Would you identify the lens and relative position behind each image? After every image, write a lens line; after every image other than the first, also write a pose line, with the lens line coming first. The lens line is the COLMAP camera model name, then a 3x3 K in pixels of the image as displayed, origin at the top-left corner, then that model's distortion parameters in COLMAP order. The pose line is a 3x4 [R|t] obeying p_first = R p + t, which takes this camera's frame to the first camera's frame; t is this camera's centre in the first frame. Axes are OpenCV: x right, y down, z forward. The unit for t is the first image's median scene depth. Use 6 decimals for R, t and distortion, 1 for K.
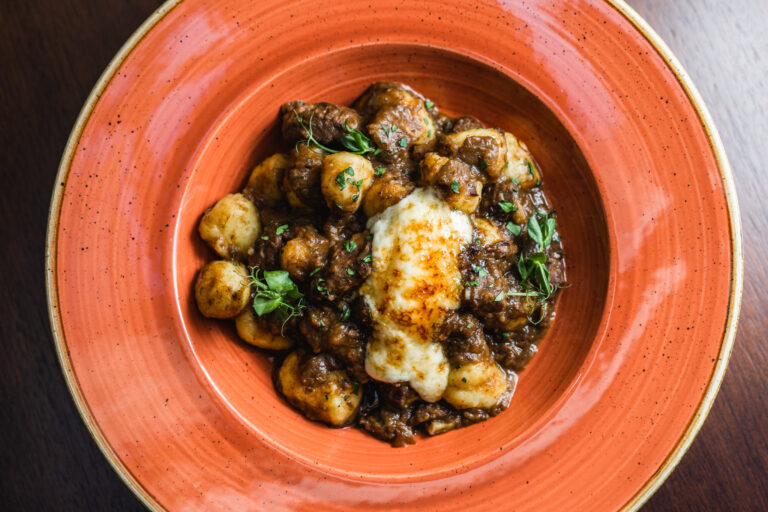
lens RADIAL K [[1178.1, 0, 384.0], [0, 1178.1, 256.0], [0, 0, 1]] dist [0.033334, 0.019048]
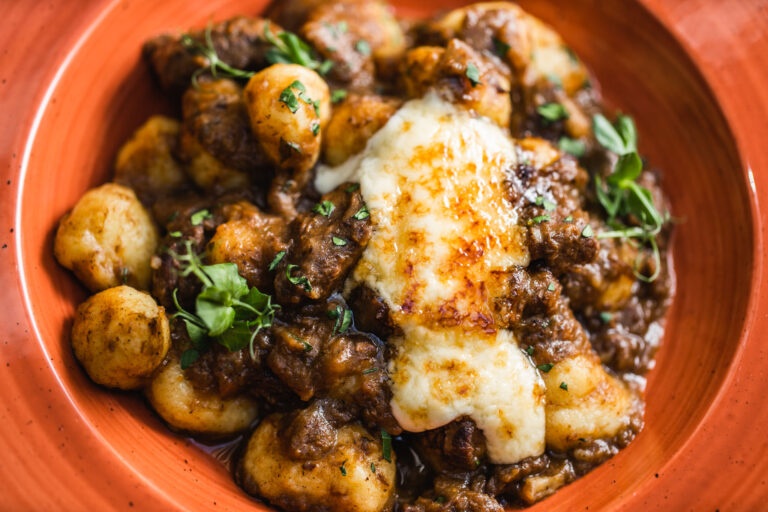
lens RADIAL K [[2605.5, 0, 384.0], [0, 2605.5, 256.0], [0, 0, 1]] dist [0.196192, 2.040295]
pose [[0.960528, -0.189152, 0.203977, -0.269272], [0.241746, 0.930369, -0.275631, 0.378823], [-0.137638, 0.314062, 0.939373, -0.229358]]
